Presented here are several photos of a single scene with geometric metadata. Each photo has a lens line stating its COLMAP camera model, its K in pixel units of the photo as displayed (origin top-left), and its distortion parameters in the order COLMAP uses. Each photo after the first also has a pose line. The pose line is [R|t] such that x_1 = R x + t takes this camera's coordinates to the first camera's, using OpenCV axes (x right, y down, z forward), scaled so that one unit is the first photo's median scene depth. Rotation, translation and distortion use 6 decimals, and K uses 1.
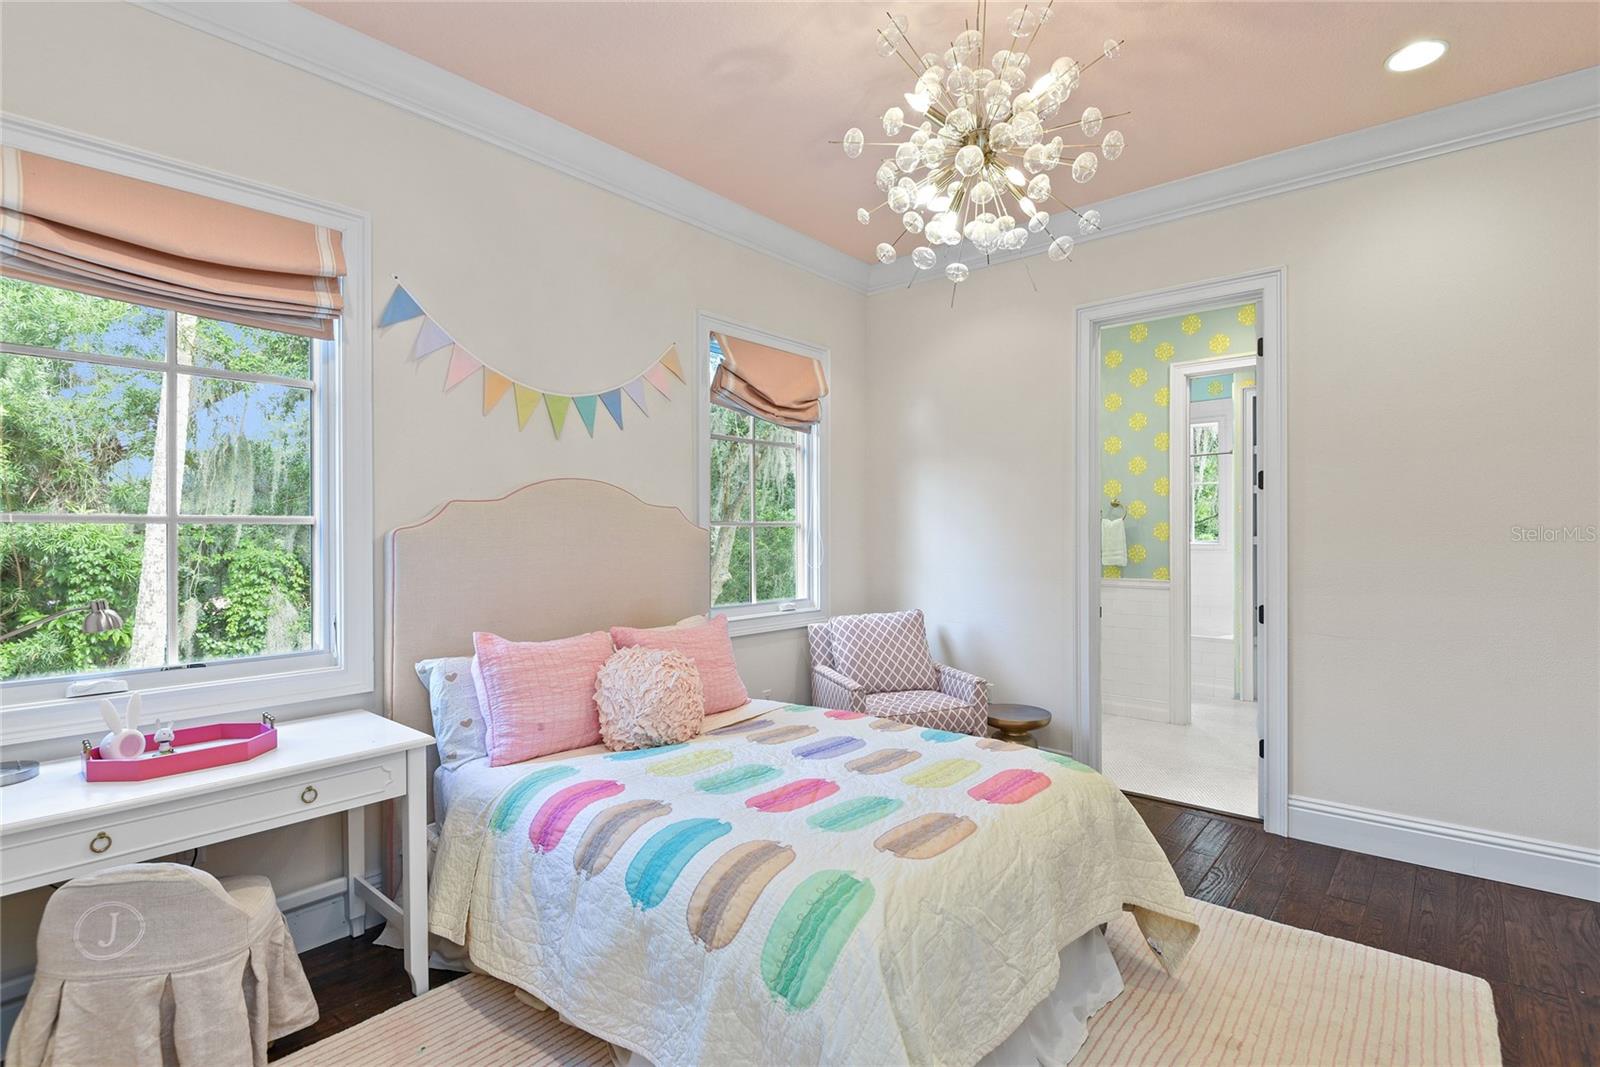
lens RADIAL K [[747.4, 0, 799.1], [0, 747.4, 535.1], [0, 0, 1]] dist [0.003099, -0.000188]
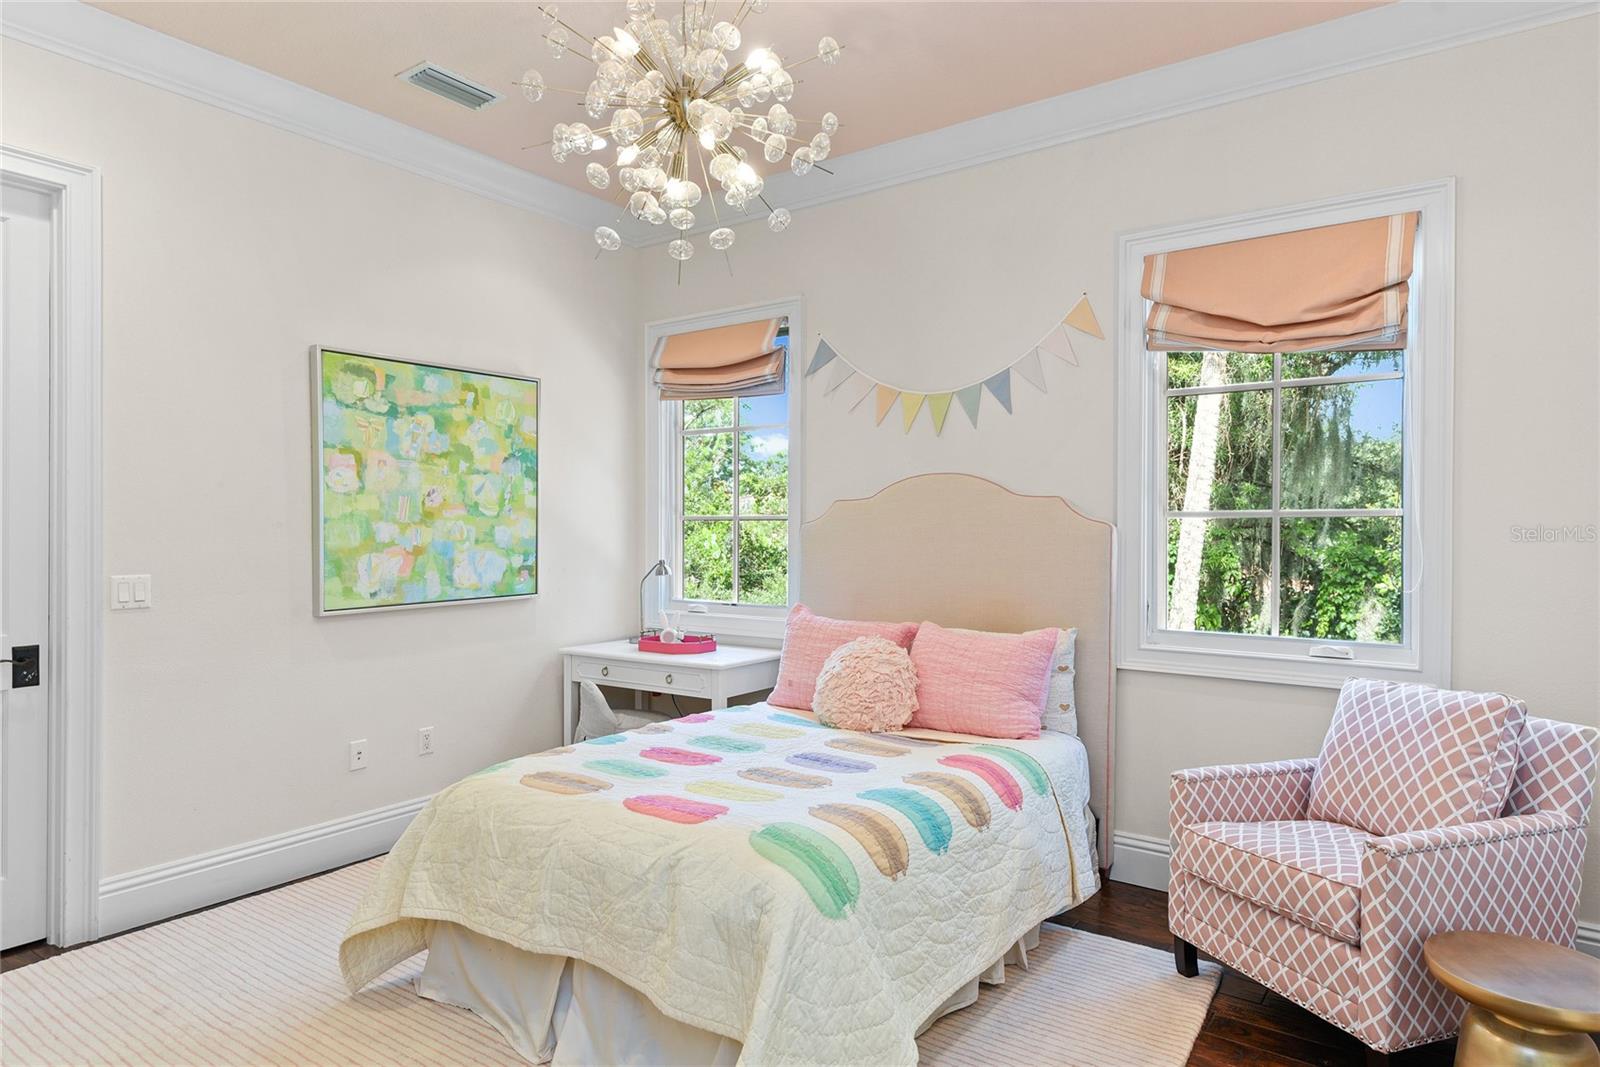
lens RADIAL K [[928.7, 0, 803.6], [0, 928.7, 530.1], [0, 0, 1]] dist [0.030908, 0.000453]
pose [[0.097813, 0.004568, -0.995194, 0.904322], [-0.003130, 0.999986, 0.004282, -0.003307], [0.995200, 0.002696, 0.097826, 0.664505]]
